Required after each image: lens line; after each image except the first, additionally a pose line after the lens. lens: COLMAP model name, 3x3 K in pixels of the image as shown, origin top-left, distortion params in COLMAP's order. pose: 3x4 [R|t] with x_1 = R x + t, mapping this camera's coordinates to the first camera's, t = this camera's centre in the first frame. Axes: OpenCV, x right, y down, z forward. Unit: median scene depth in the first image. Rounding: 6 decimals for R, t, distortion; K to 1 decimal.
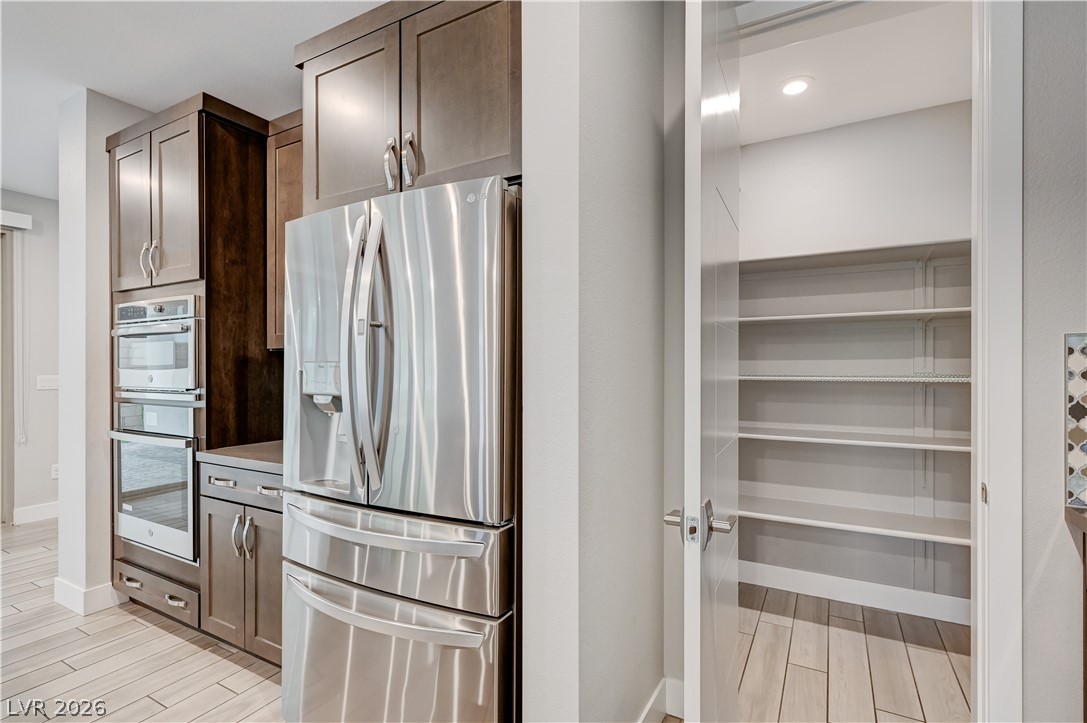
lens RADIAL K [[512.7, 0, 547.6], [0, 512.7, 367.2], [0, 0, 1]] dist [-0.000724, -0.000155]
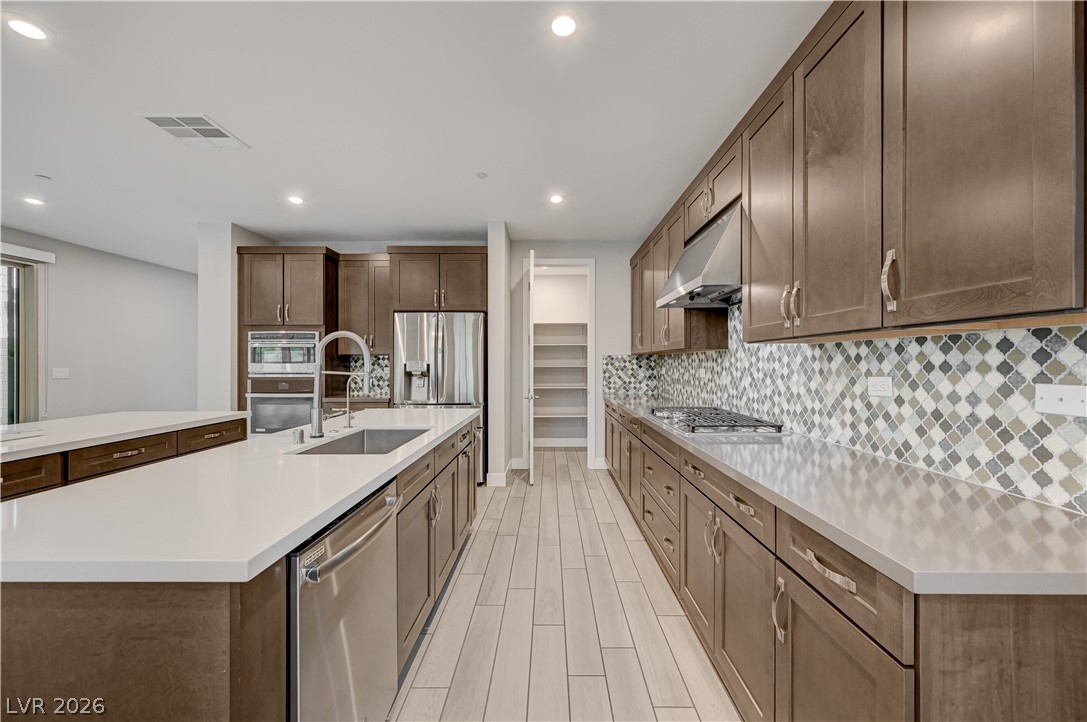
lens RADIAL K [[426.9, 0, 551.2], [0, 426.9, 362.7], [0, 0, 1]] dist [-0.000406, -0.000082]
pose [[0.872007, -0.000577, 0.489493, -0.725363], [0.000086, 0.999999, 0.001025, -0.001334], [-0.489494, -0.000852, 0.872006, -1.221641]]
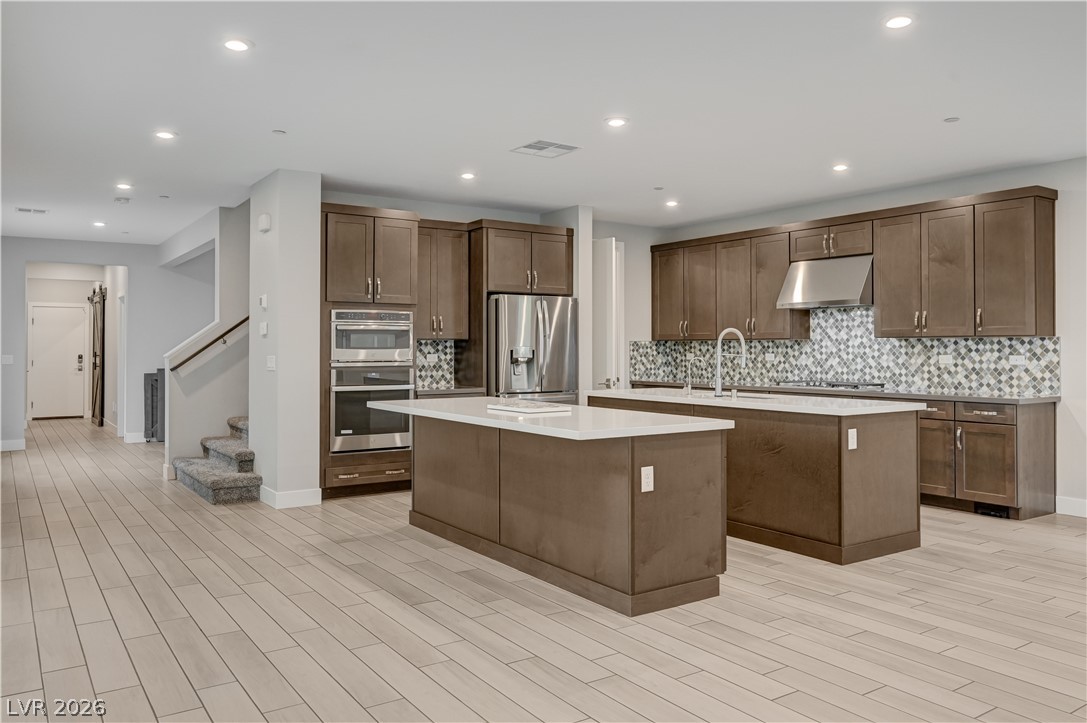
lens RADIAL K [[804.1, 0, 557.5], [0, 804.1, 338.1], [0, 0, 1]] dist [-0.001815, 0.001142]
pose [[0.438299, 0.012831, 0.898738, -3.266771], [-0.000992, 0.999904, -0.013791, 0.002751], [-0.898829, 0.005153, 0.438270, -0.875302]]
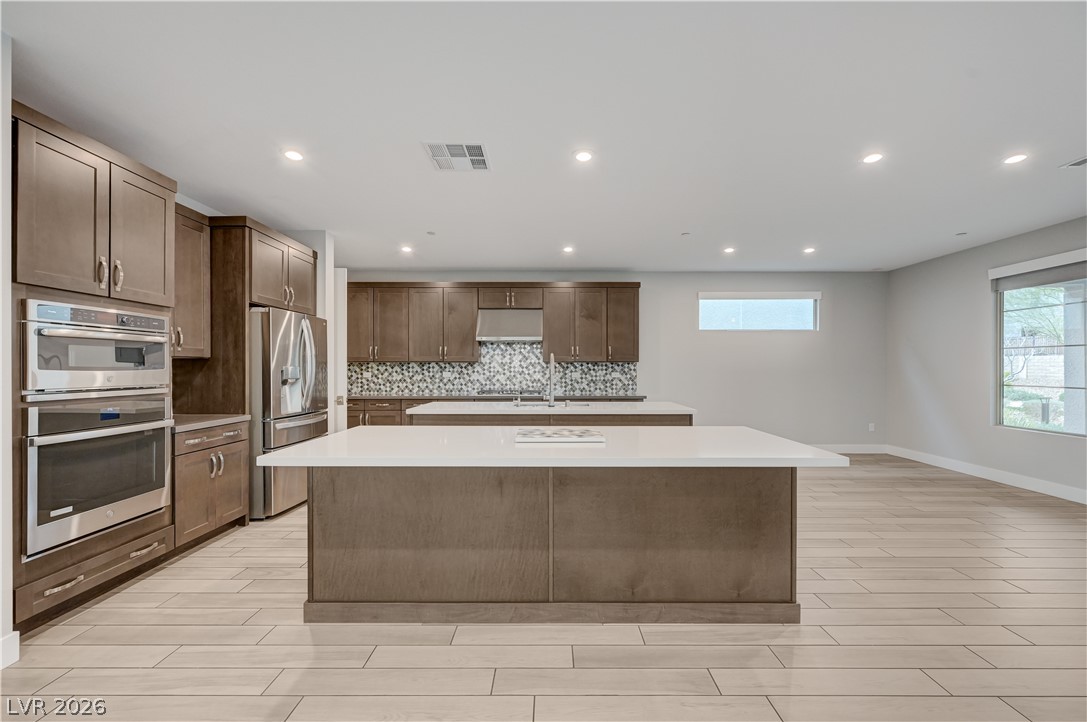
lens RADIAL K [[428.8, 0, 546.9], [0, 428.8, 369.6], [0, 0, 1]] dist [0.000387, -0.000099]
pose [[-0.483308, -0.001578, 0.875449, -2.250339], [0.000036, 0.999998, 0.001823, 0.000281], [-0.875450, 0.000912, -0.483308, 0.661004]]
